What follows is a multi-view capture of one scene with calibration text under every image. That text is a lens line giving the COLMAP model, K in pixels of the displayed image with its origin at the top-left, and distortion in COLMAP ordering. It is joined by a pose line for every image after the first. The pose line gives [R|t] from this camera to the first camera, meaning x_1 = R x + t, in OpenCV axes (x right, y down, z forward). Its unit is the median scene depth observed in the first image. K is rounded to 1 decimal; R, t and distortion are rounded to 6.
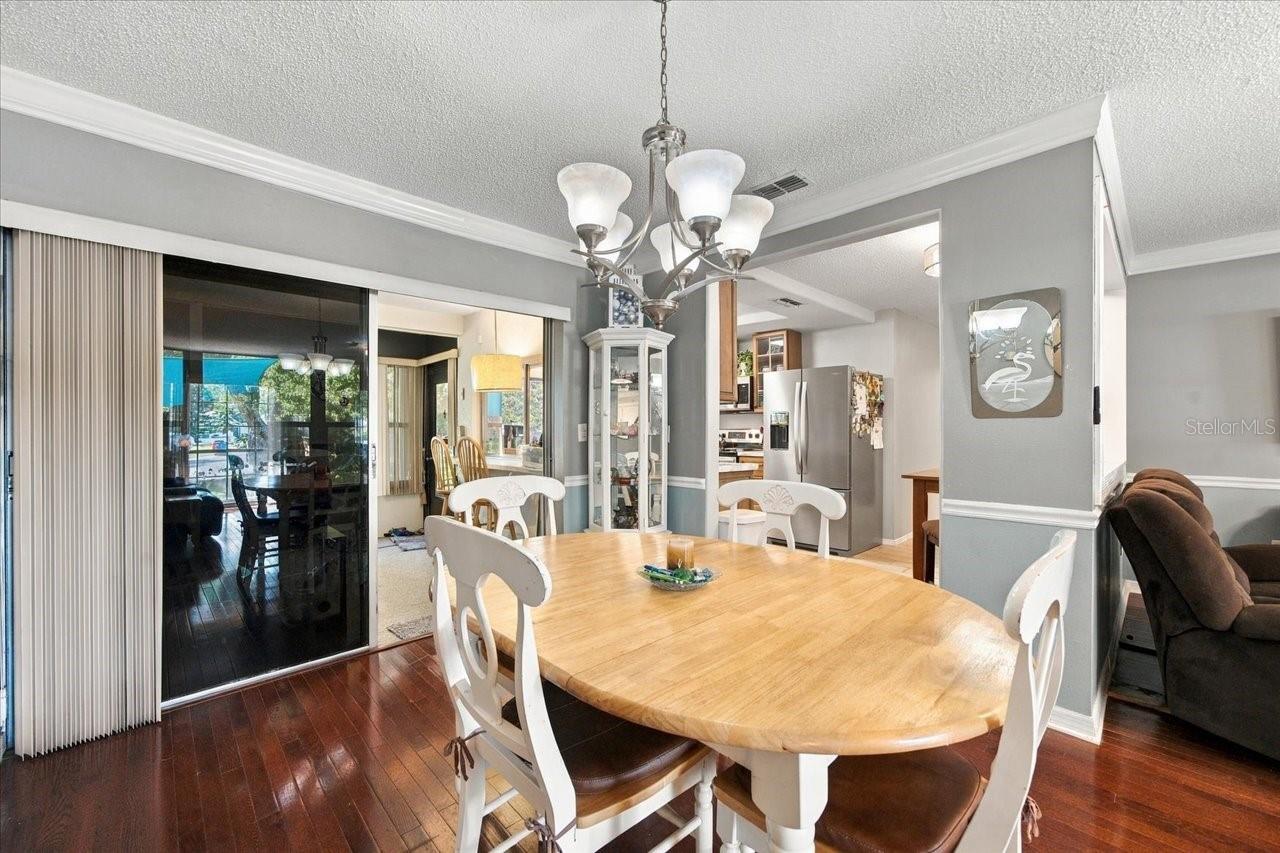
lens RADIAL K [[511.9, 0, 636.1], [0, 511.9, 428.5], [0, 0, 1]] dist [-0.016288, 0.000353]
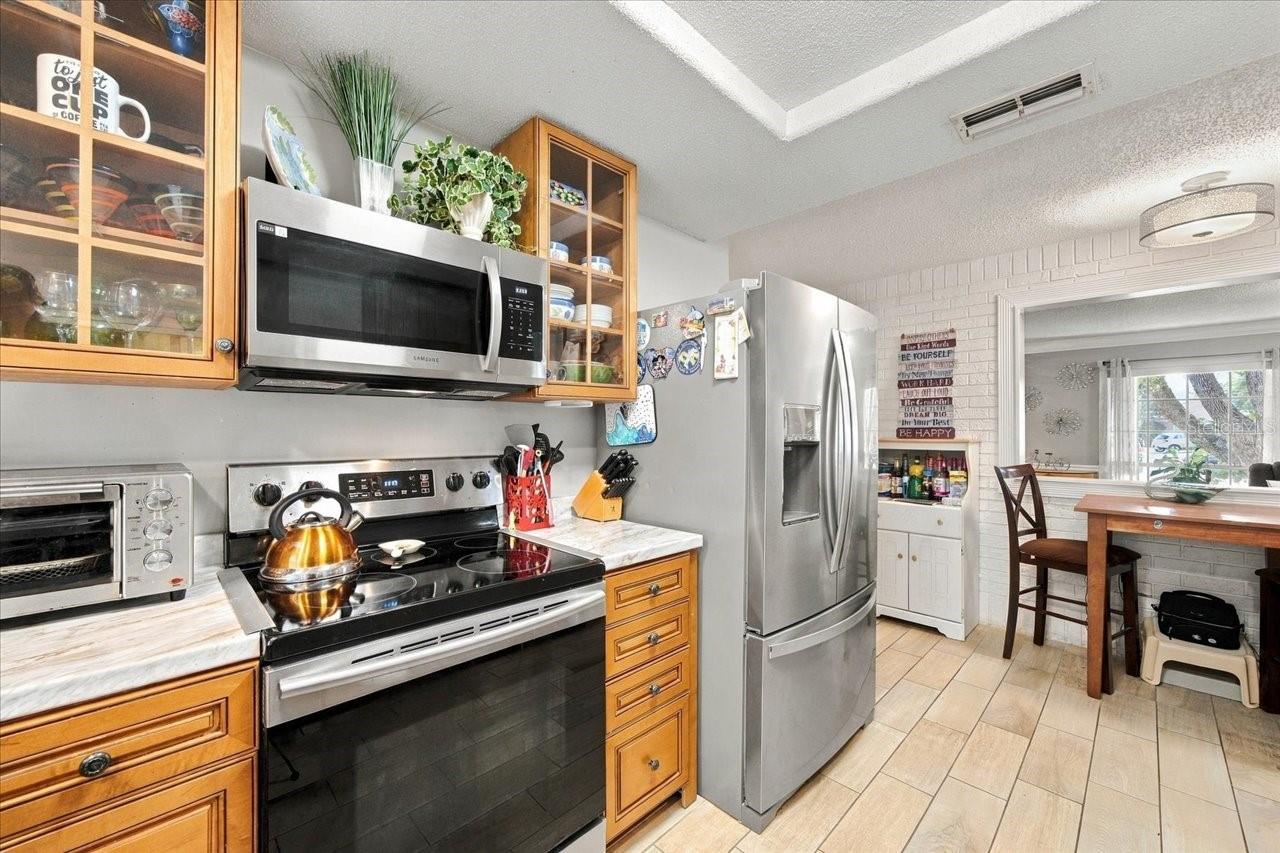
lens RADIAL K [[504.5, 0, 633.9], [0, 504.5, 438.4], [0, 0, 1]] dist [-0.017076, 0.000291]
pose [[0.003927, -0.018052, 0.999829, -0.037023], [-0.002013, 0.999835, 0.018060, -0.013966], [-0.999990, -0.002083, 0.003890, 0.953765]]
